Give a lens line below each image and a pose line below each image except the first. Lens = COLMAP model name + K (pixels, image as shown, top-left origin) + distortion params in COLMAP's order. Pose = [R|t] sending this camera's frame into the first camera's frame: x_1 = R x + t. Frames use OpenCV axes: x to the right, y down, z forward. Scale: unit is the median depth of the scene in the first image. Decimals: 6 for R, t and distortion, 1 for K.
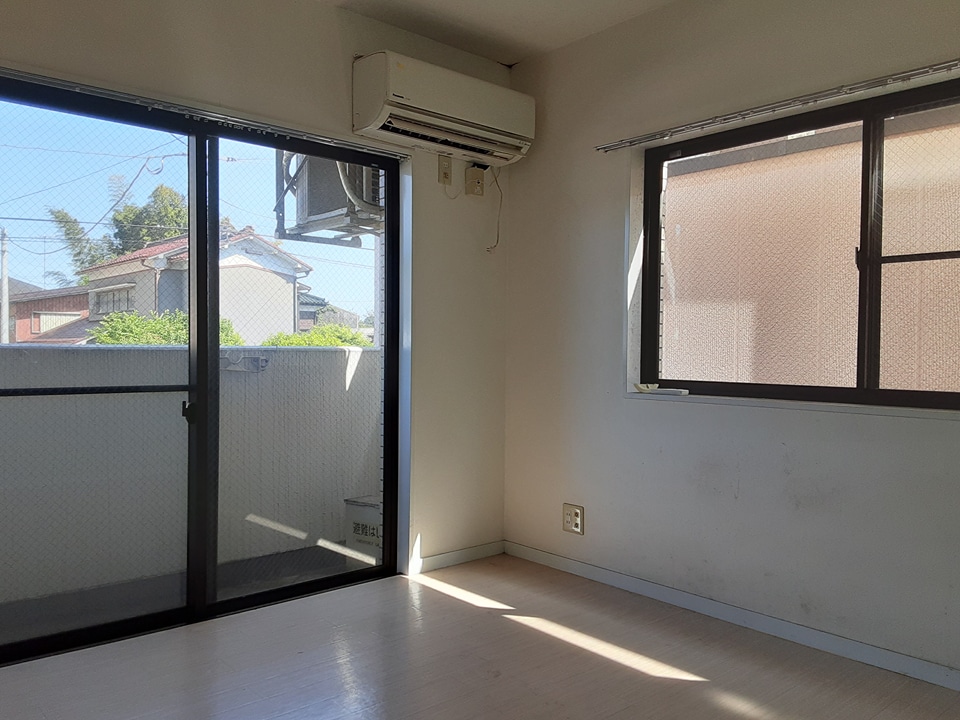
lens RADIAL K [[777.5, 0, 480.3], [0, 777.5, 357.3], [0, 0, 1]] dist [0.078815, -0.103580]
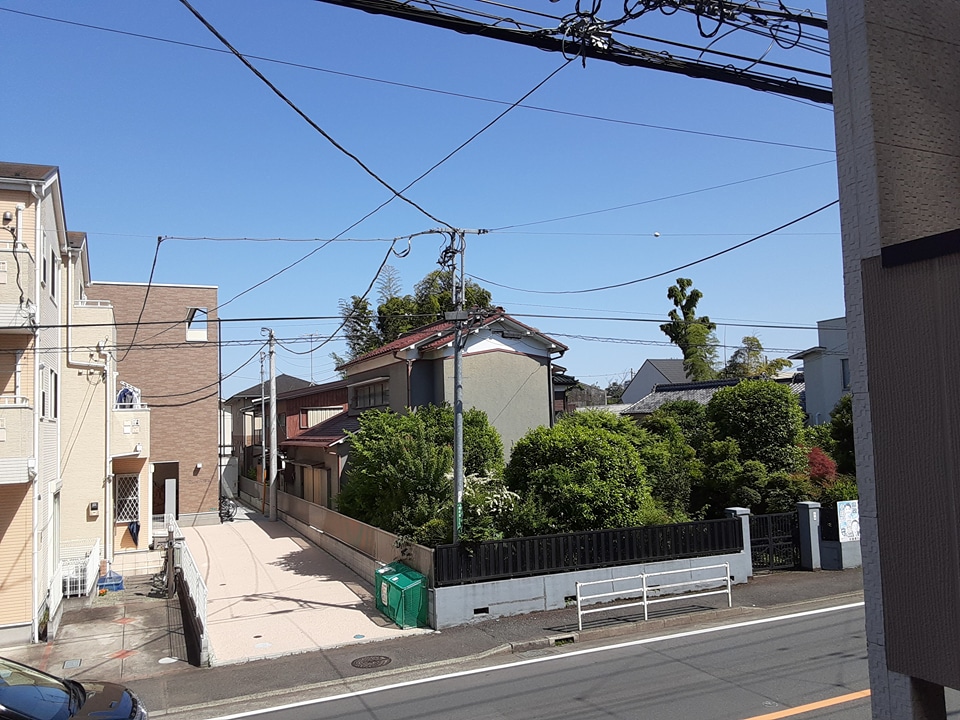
lens RADIAL K [[777.5, 0, 479.7], [0, 777.5, 361.5], [0, 0, 1]] dist [0.078815, -0.103580]
pose [[0.952316, -0.063787, -0.298372, -0.045209], [0.037635, 0.994992, -0.092594, -0.018564], [0.302785, 0.076950, 0.949947, 0.120505]]
